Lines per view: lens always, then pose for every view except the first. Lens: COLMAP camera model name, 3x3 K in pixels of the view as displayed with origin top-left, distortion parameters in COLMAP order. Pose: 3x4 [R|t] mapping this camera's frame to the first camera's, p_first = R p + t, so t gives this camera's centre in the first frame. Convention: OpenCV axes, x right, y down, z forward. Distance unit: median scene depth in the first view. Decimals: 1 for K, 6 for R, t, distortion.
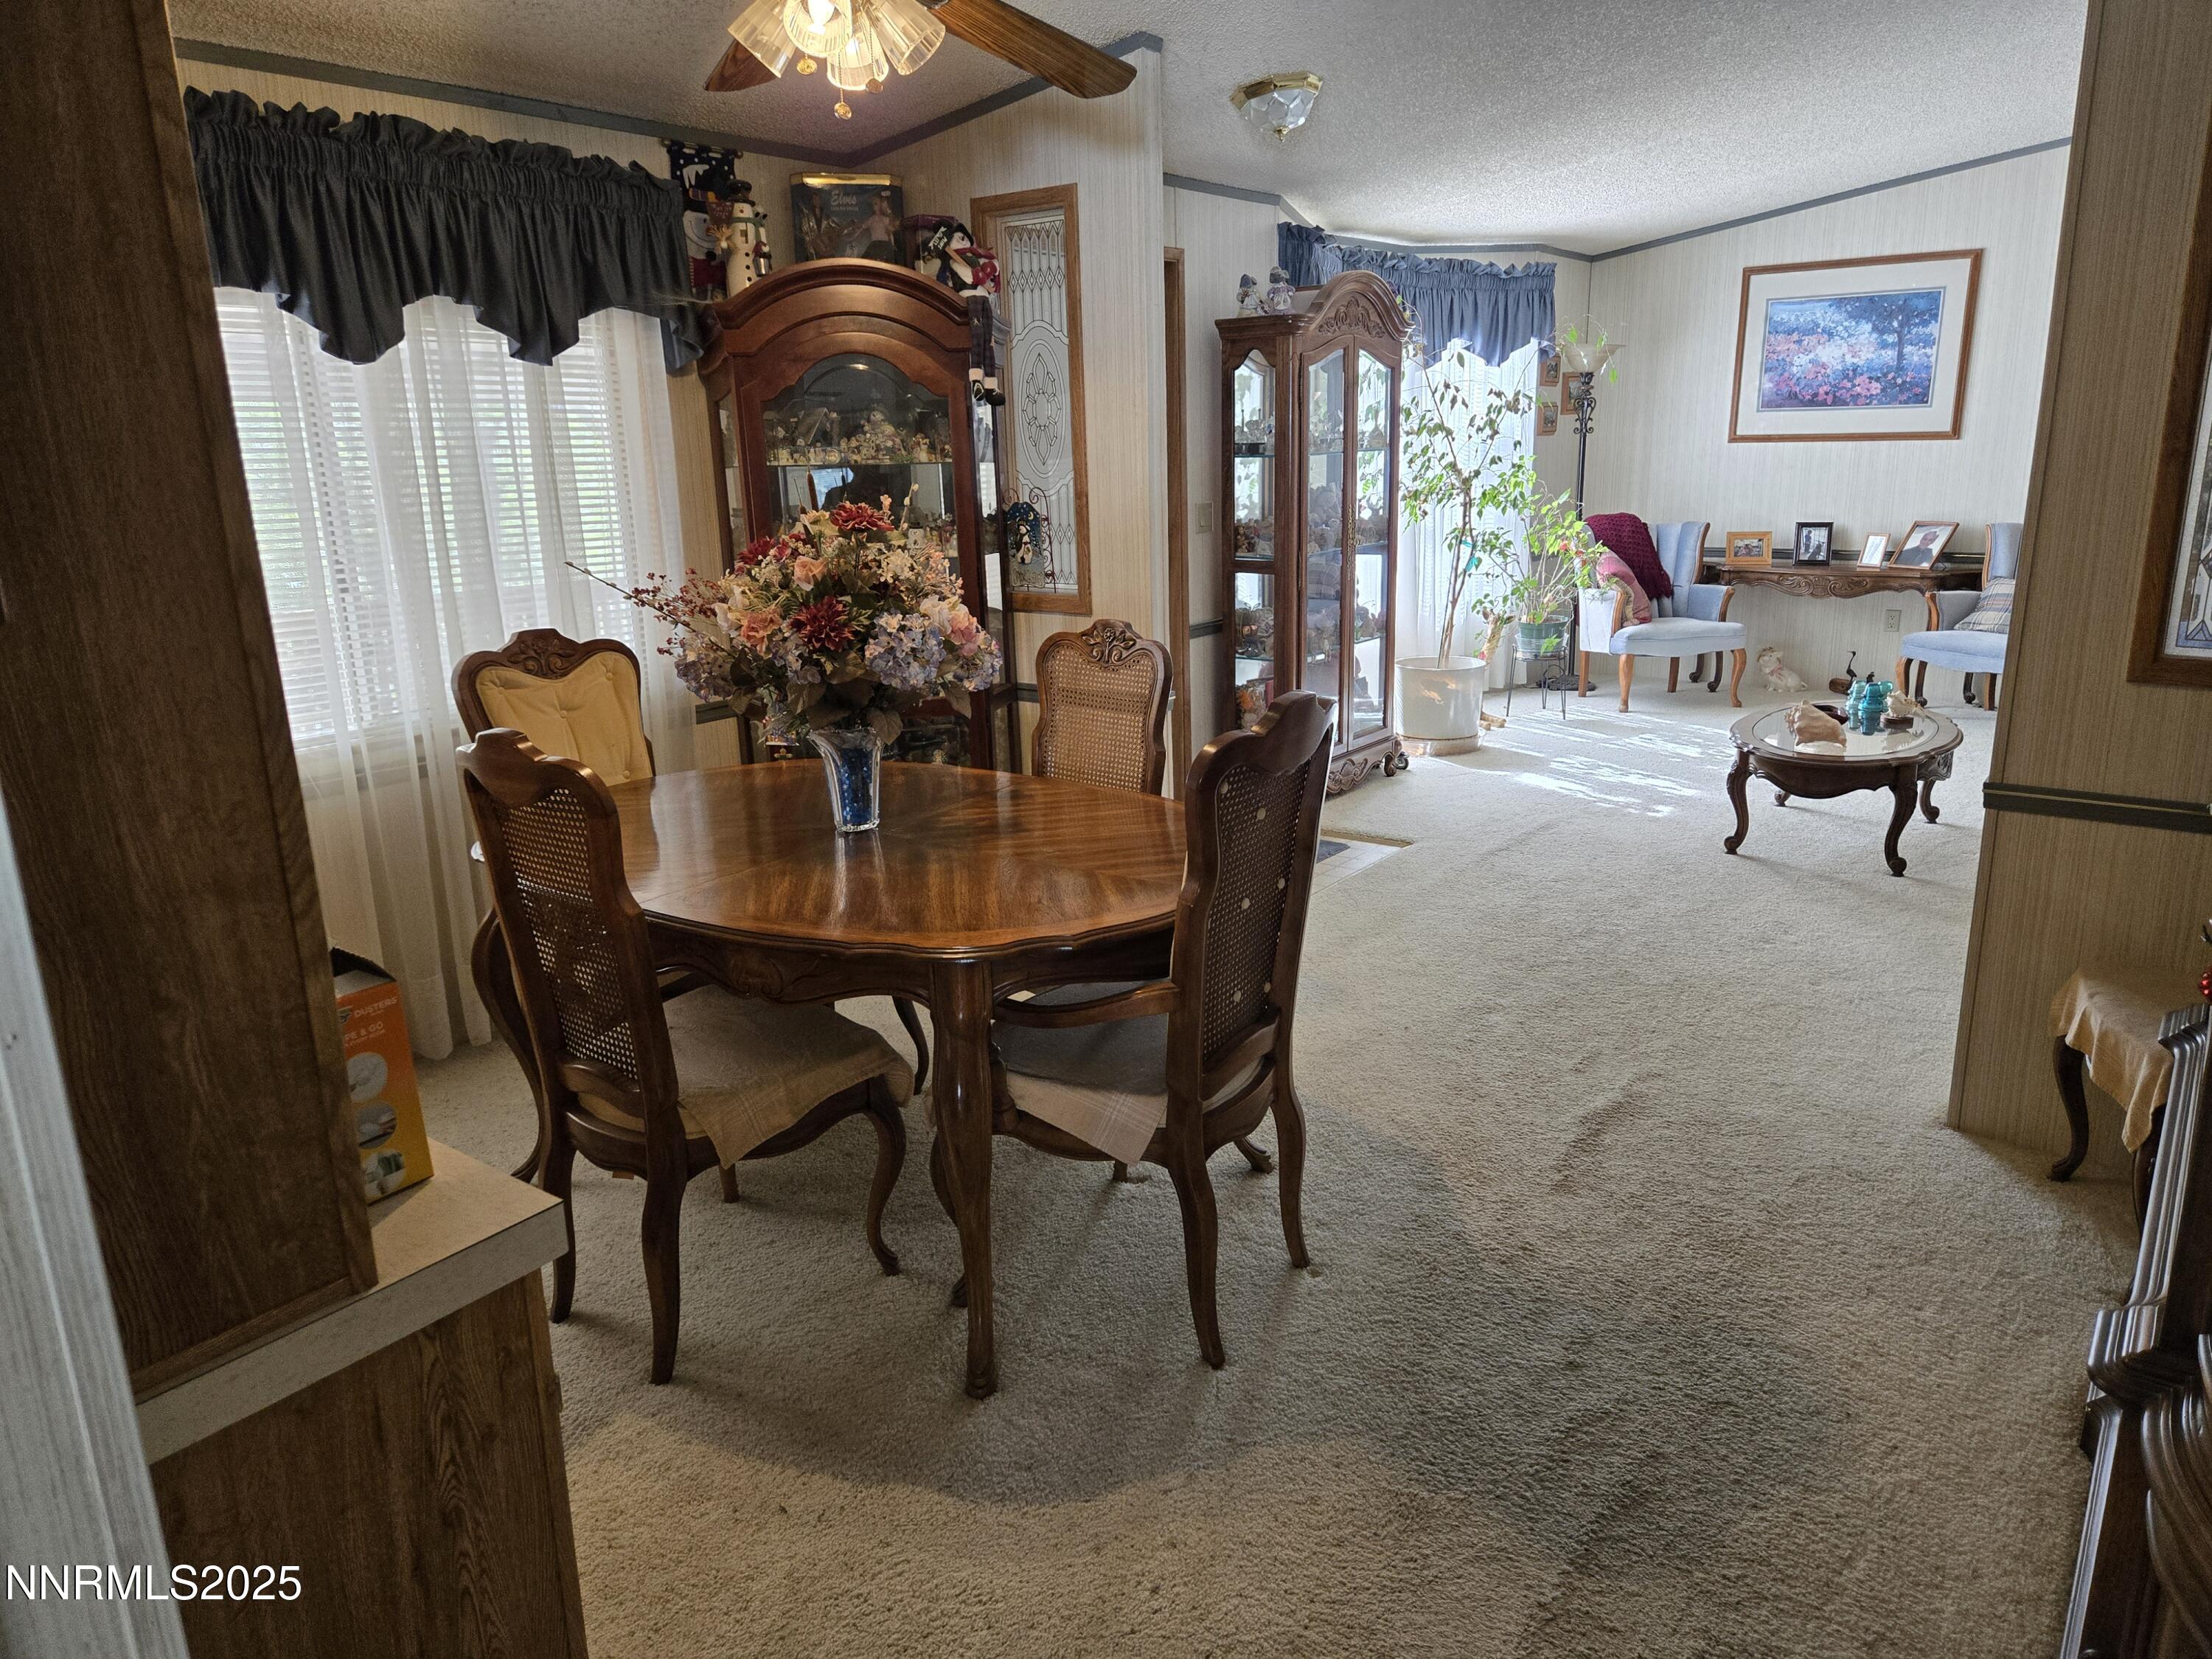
lens RADIAL K [[1507.4, 0, 1113.4], [0, 1507.4, 821.0], [0, 0, 1]] dist [0.053223, -0.016006]
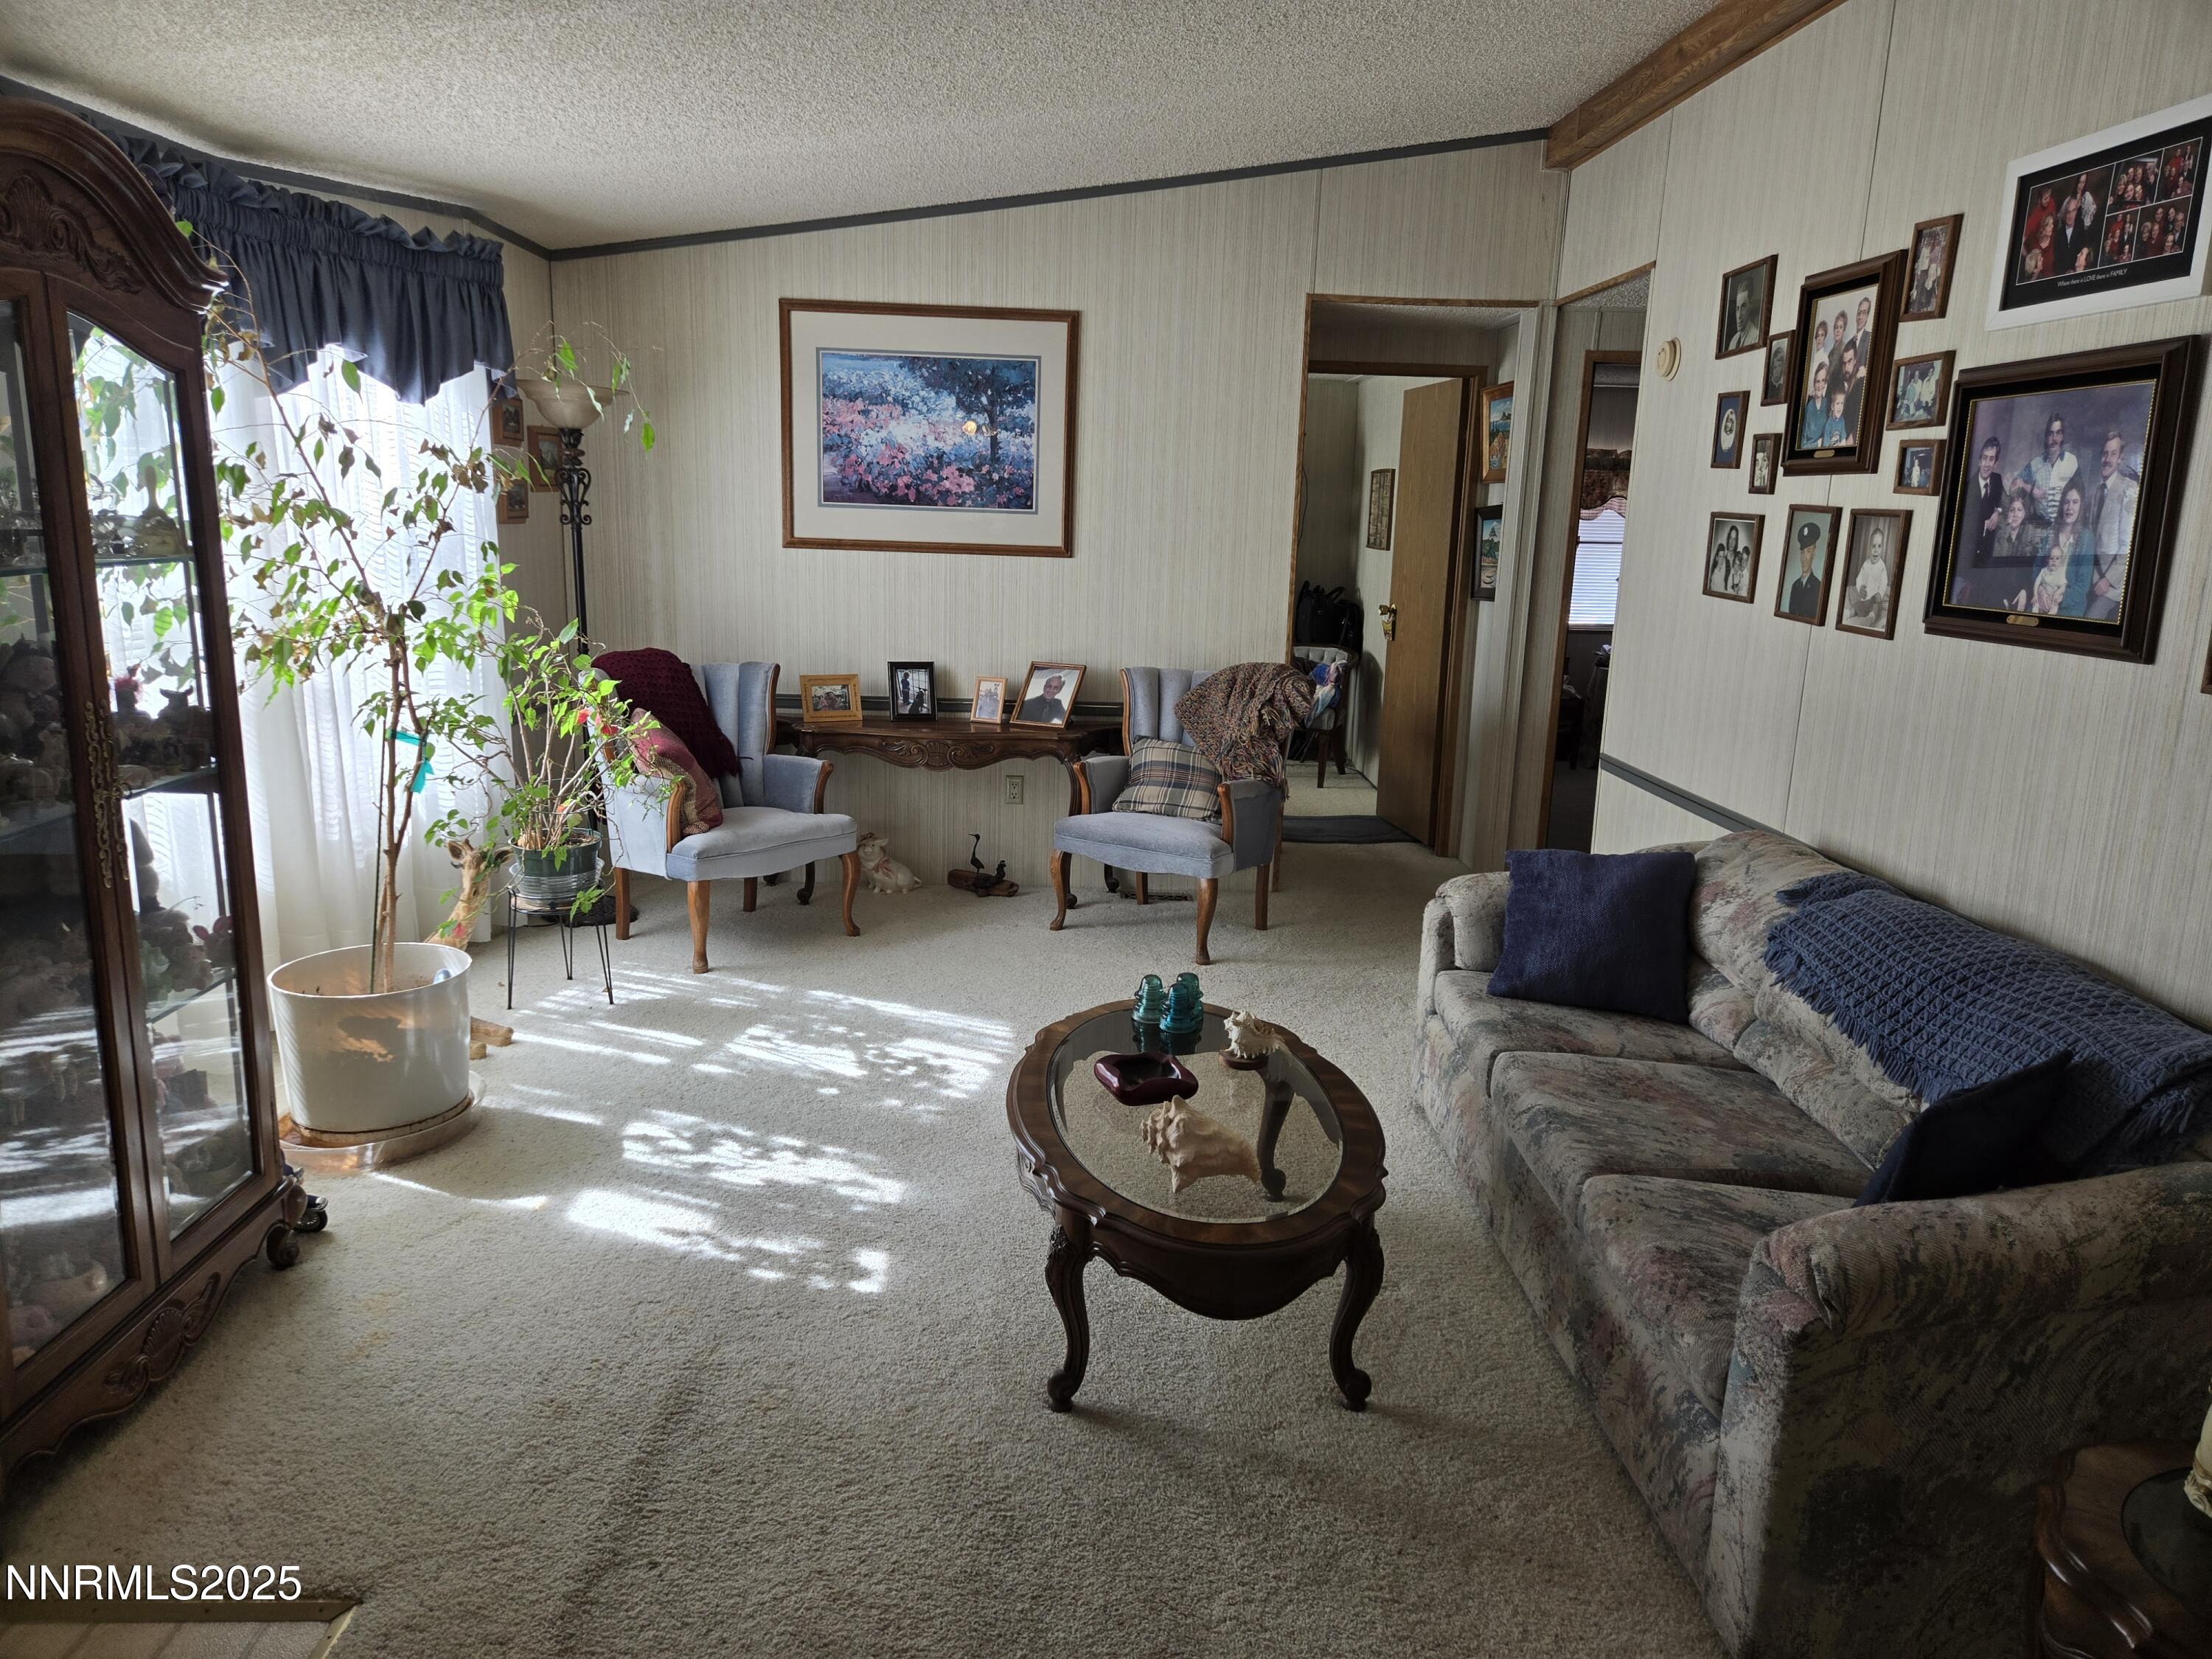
lens RADIAL K [[1507.4, 0, 1098.1], [0, 1507.4, 818.2], [0, 0, 1]] dist [0.053223, -0.016006]
pose [[0.786263, -0.083861, 0.612174, 0.088813], [0.111024, 0.993797, -0.006458, -0.112799], [-0.607835, 0.073044, 0.790697, 0.404040]]
